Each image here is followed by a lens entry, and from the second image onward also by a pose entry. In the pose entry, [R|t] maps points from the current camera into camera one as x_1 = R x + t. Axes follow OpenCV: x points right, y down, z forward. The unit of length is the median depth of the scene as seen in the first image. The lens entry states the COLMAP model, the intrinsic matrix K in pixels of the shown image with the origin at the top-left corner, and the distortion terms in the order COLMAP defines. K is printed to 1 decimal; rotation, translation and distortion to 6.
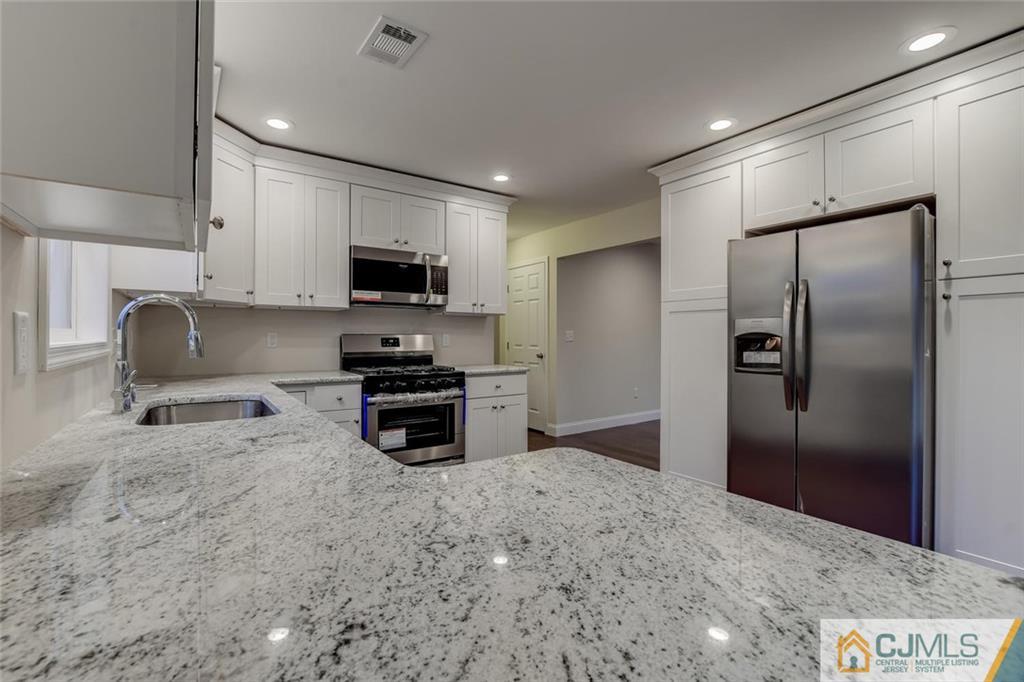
lens RADIAL K [[452.0, 0, 512.4], [0, 452.0, 339.1], [0, 0, 1]] dist [-0.014080, 0.000092]
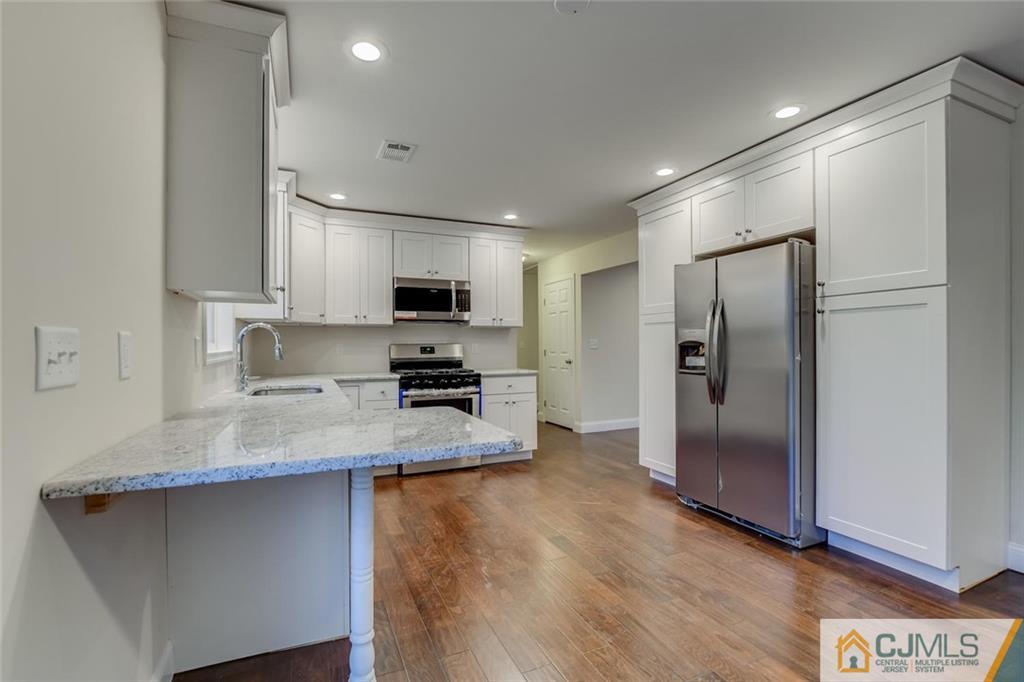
lens RADIAL K [[458.8, 0, 508.5], [0, 458.8, 345.1], [0, 0, 1]] dist [-0.009865, -0.000059]
pose [[0.980727, -0.006938, -0.195261, 0.240202], [0.006331, 0.999973, -0.003734, -0.001461], [0.195282, 0.002425, 0.980744, -0.261094]]
